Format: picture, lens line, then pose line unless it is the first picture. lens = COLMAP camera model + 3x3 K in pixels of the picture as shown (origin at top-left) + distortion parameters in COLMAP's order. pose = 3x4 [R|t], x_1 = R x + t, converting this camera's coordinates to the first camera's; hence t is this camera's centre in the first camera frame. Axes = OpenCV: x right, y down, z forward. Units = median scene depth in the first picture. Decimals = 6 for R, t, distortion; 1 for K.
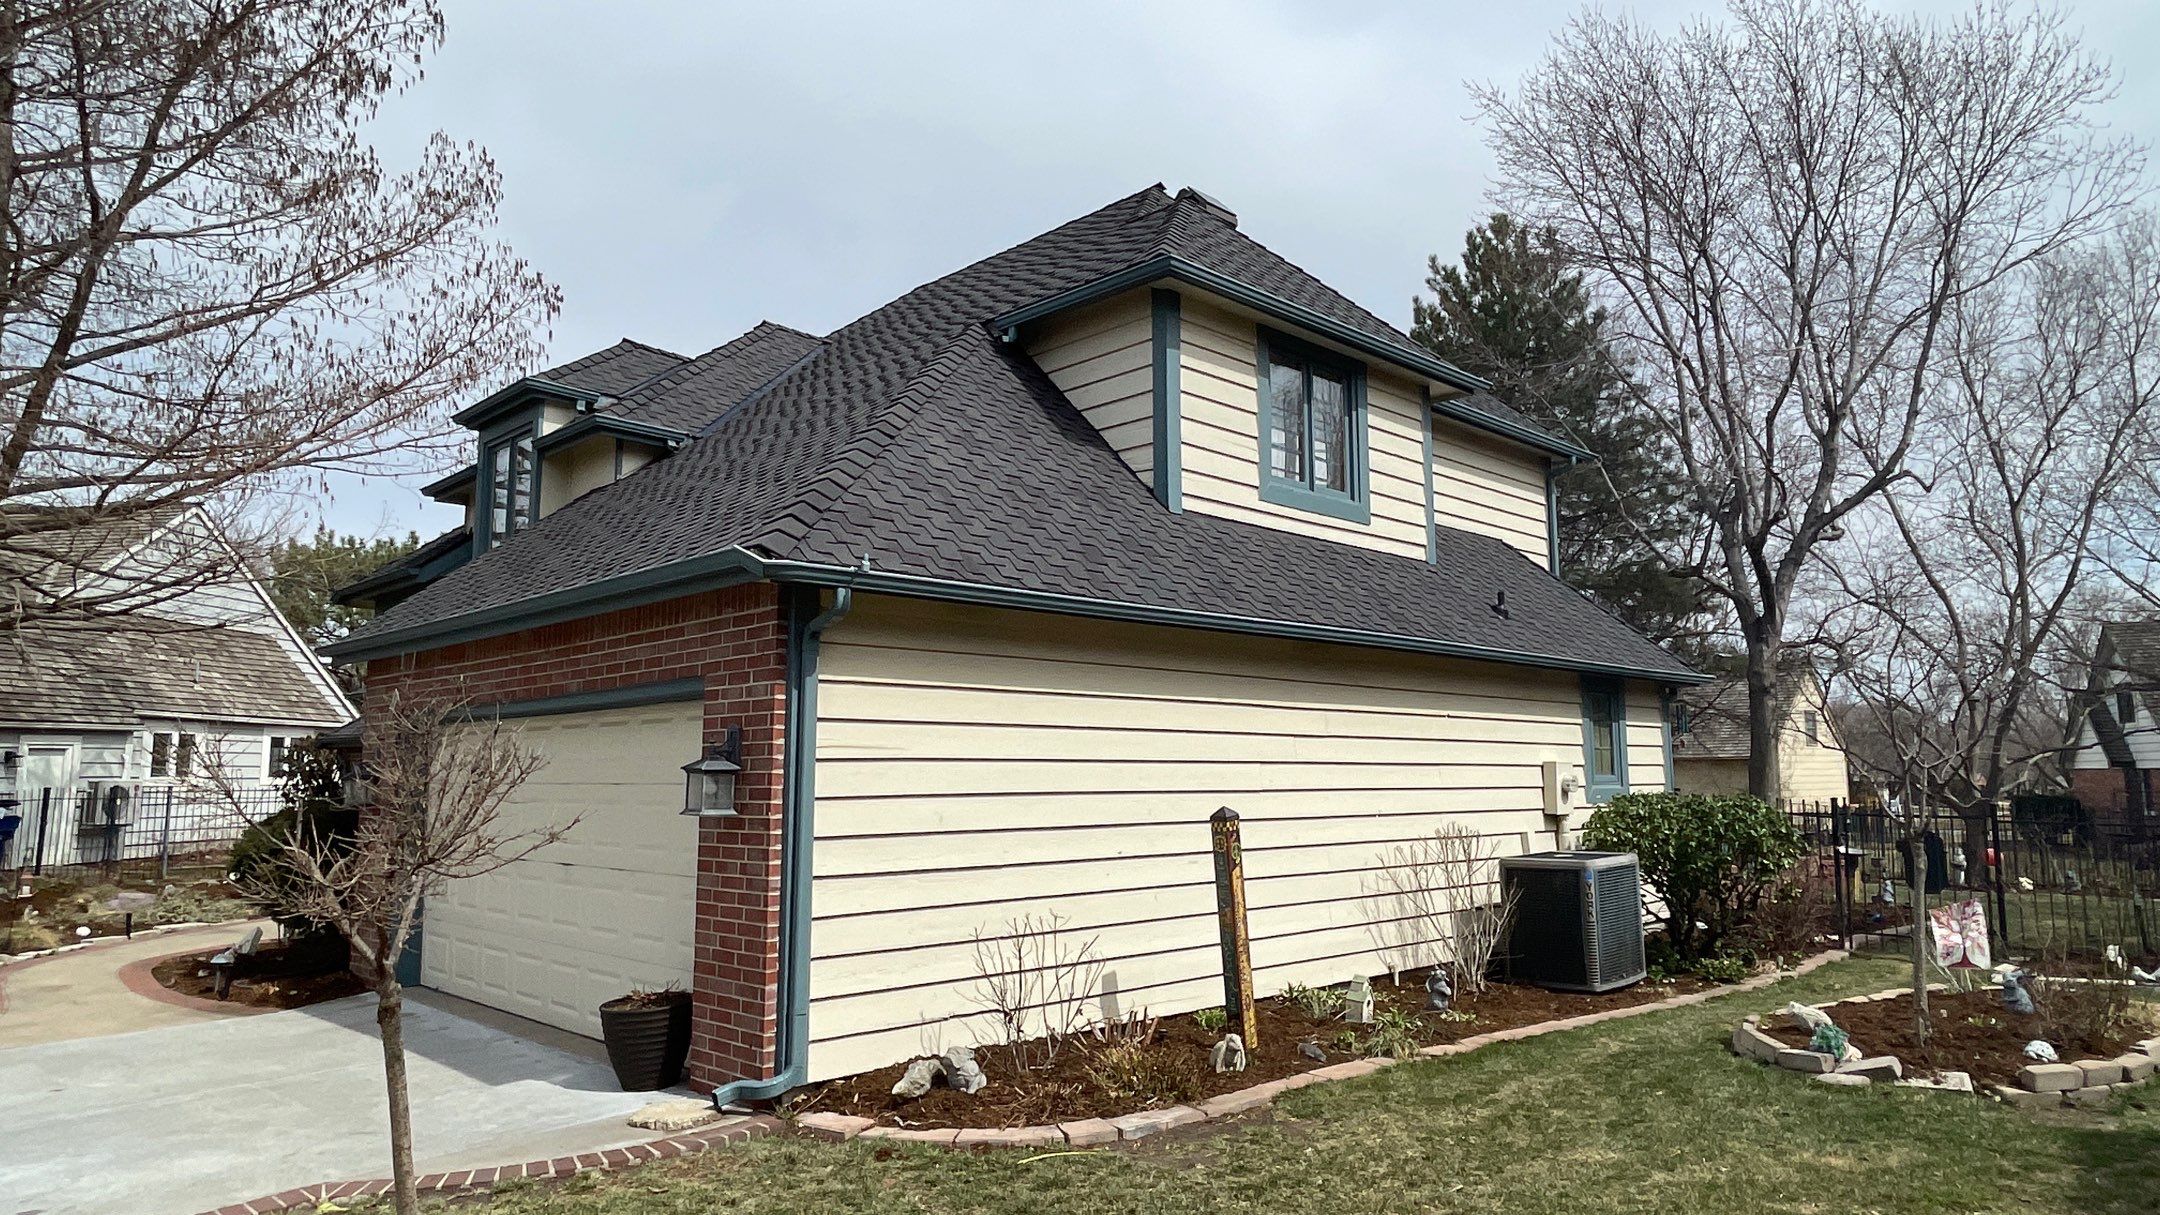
lens RADIAL K [[1344.5, 0, 1080.5], [0, 1344.5, 603.8], [0, 0, 1]] dist [0.021807, -0.000697]
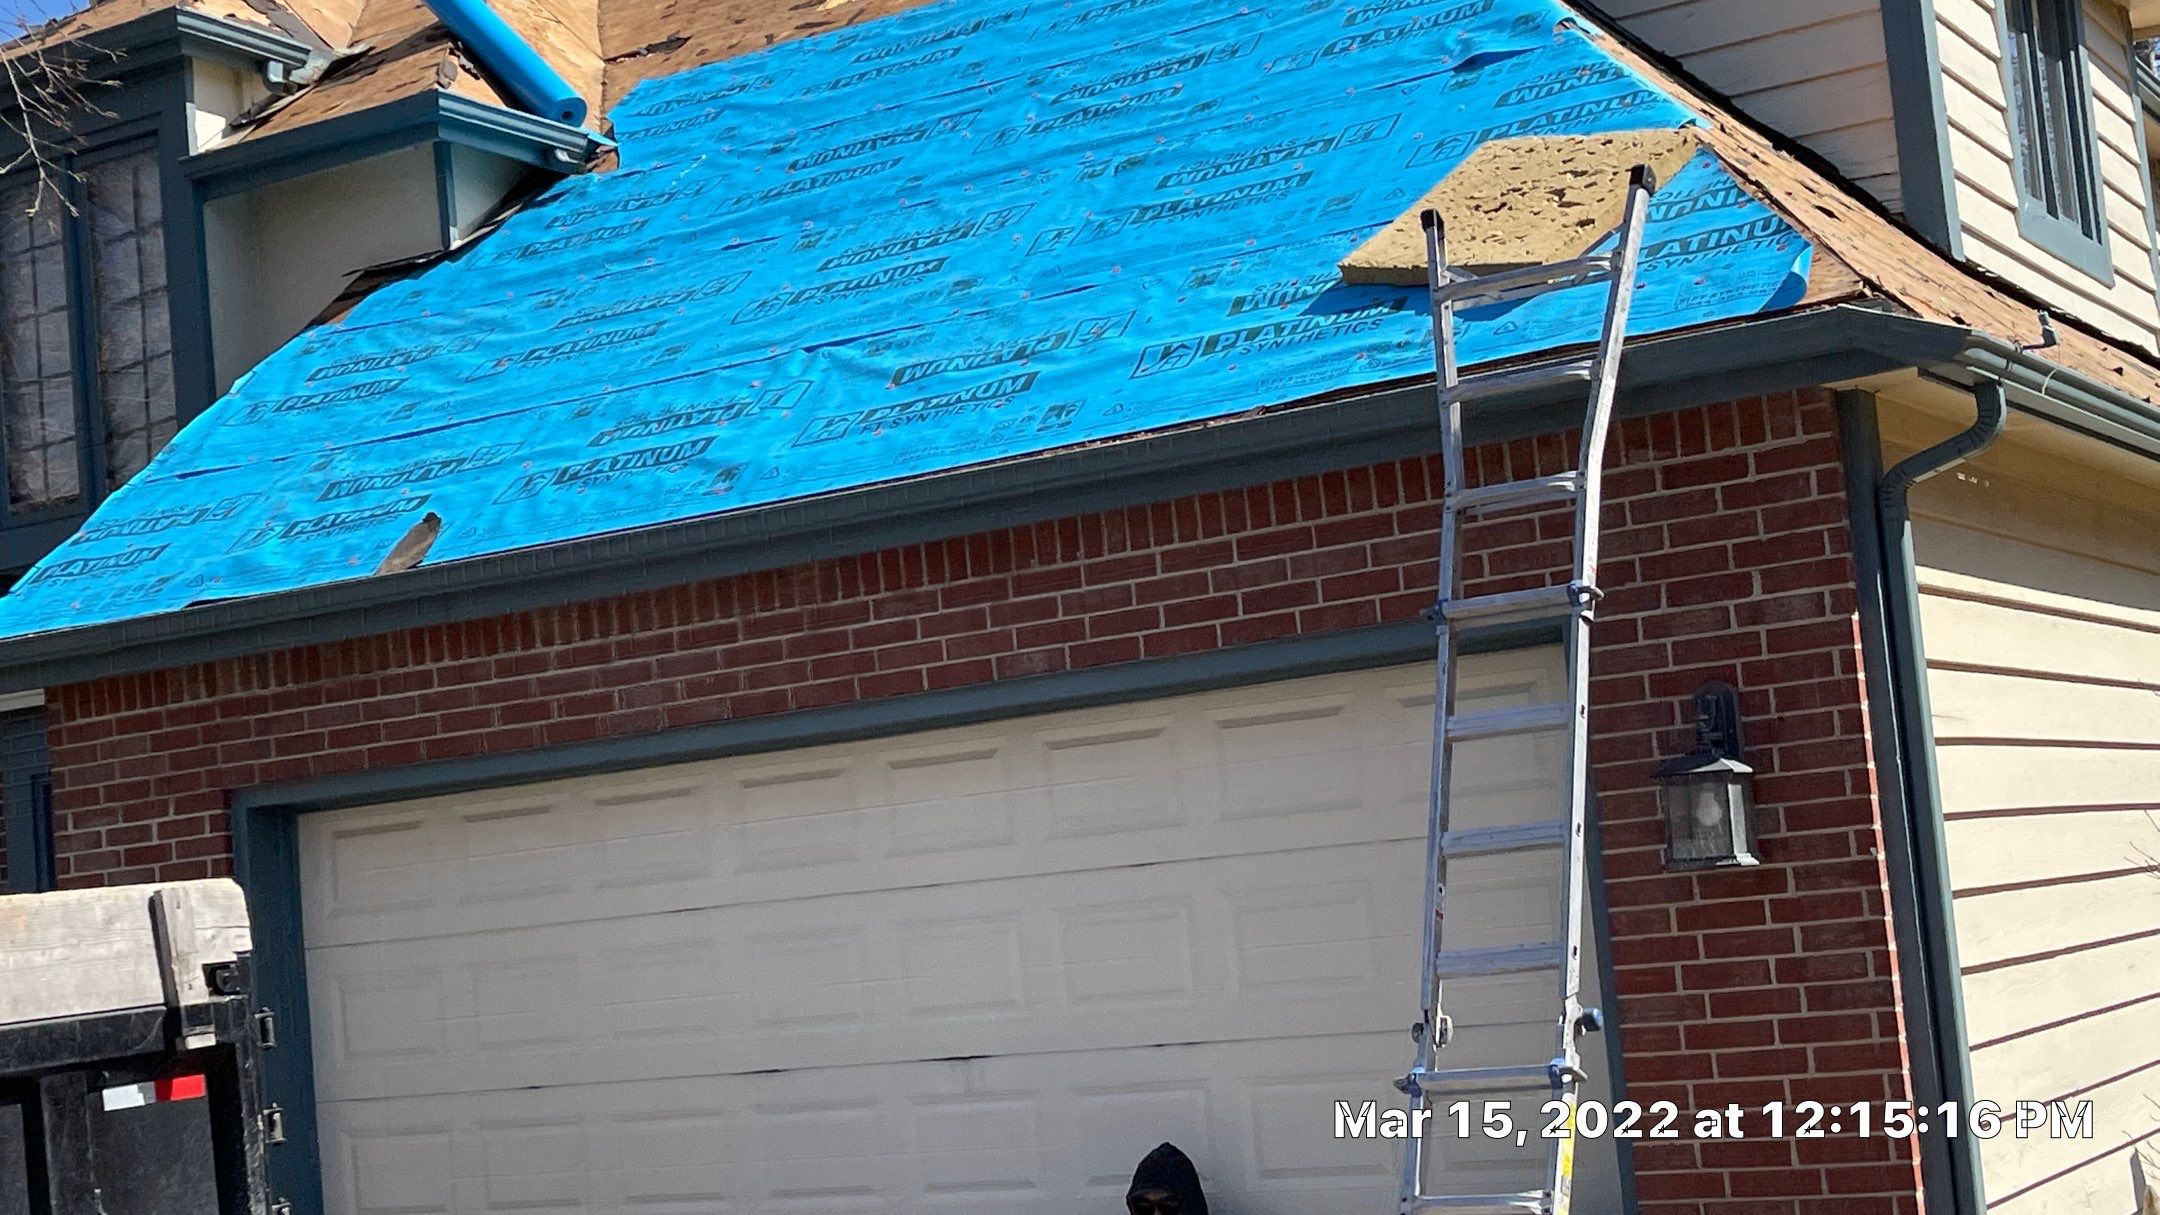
lens RADIAL K [[3147.8, 0, 1087.1], [0, 3147.8, 610.3], [0, 0, 1]] dist [0.128730, -0.119634]
pose [[0.959429, -0.061310, 0.275205, -0.541912], [0.058524, 0.998118, 0.018332, 0.019521], [-0.275811, -0.001482, 0.961211, -0.028433]]
